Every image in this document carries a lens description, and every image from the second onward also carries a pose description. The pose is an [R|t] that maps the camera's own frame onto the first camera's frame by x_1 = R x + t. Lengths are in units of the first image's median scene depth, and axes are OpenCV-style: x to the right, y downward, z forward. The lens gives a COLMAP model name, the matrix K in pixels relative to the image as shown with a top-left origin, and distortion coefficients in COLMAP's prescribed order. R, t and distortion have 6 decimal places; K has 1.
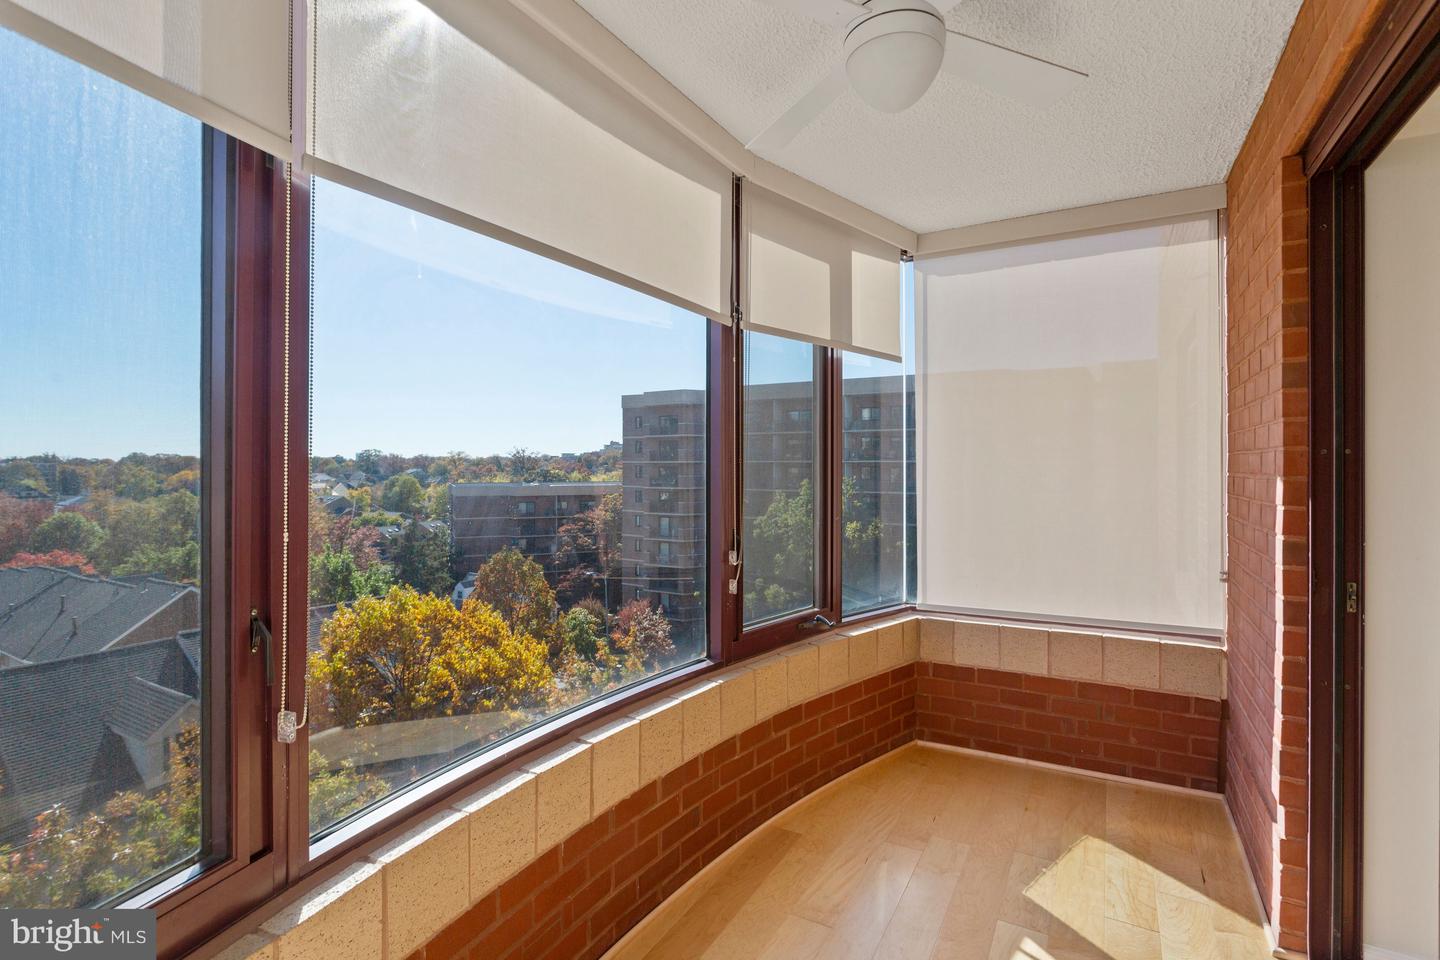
lens RADIAL K [[690.8, 0, 720.0], [0, 690.8, 480.0], [0, 0, 1]] dist [-0.016505, 0.010422]
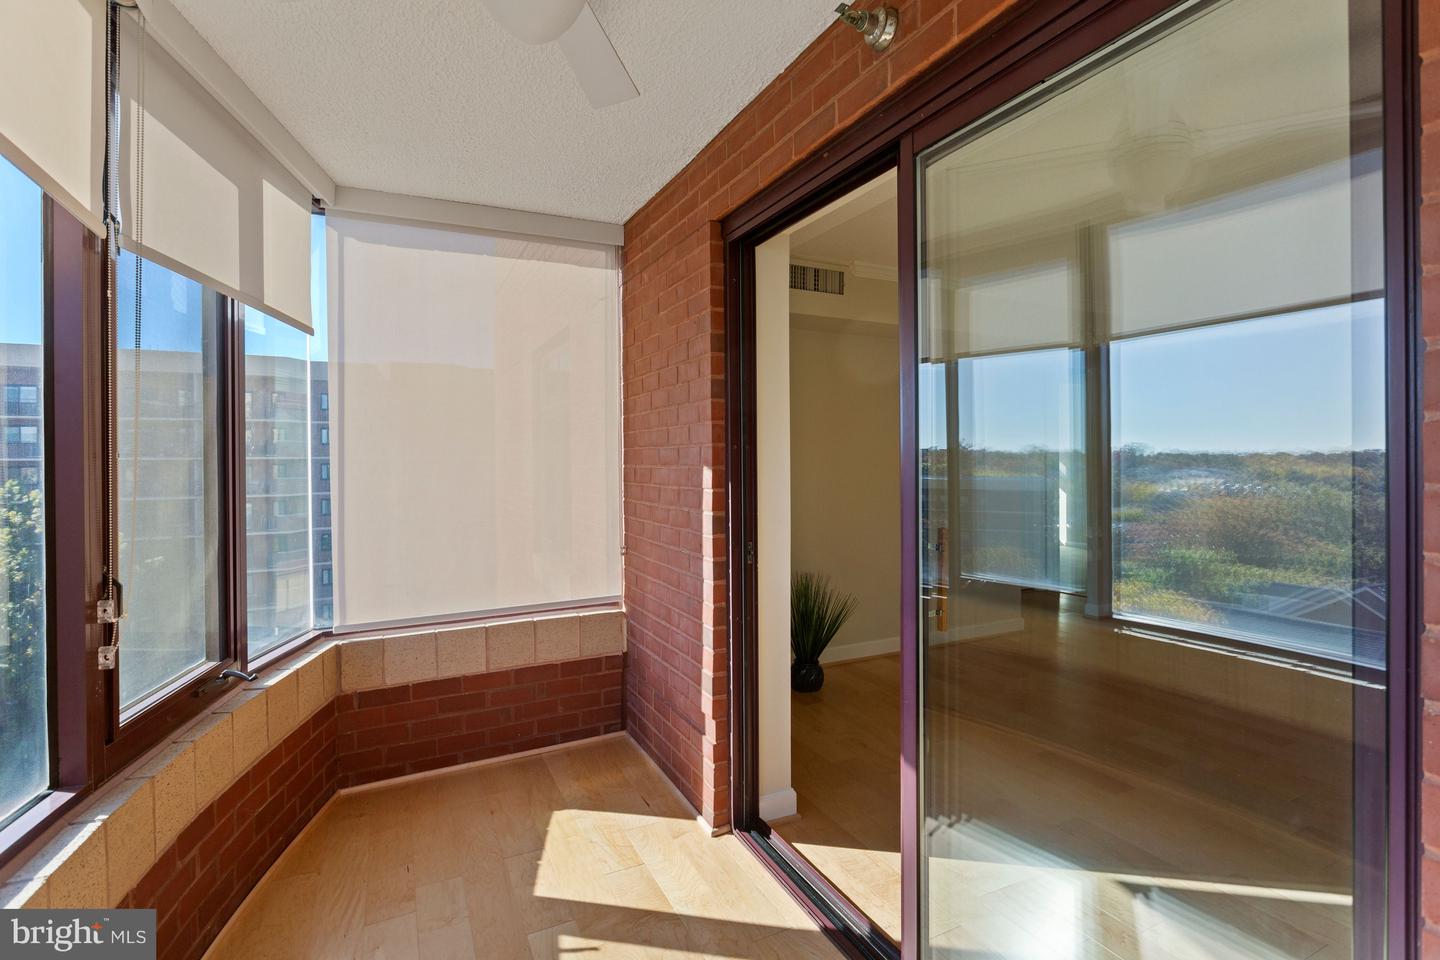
lens RADIAL K [[684.4, 0, 718.8], [0, 684.4, 472.0], [0, 0, 1]] dist [-0.004506, 0.001070]
pose [[0.557732, -0.021873, 0.829733, -0.163679], [0.027722, 0.999586, 0.007716, -0.002644], [-0.829558, 0.018699, 0.558108, 0.176932]]
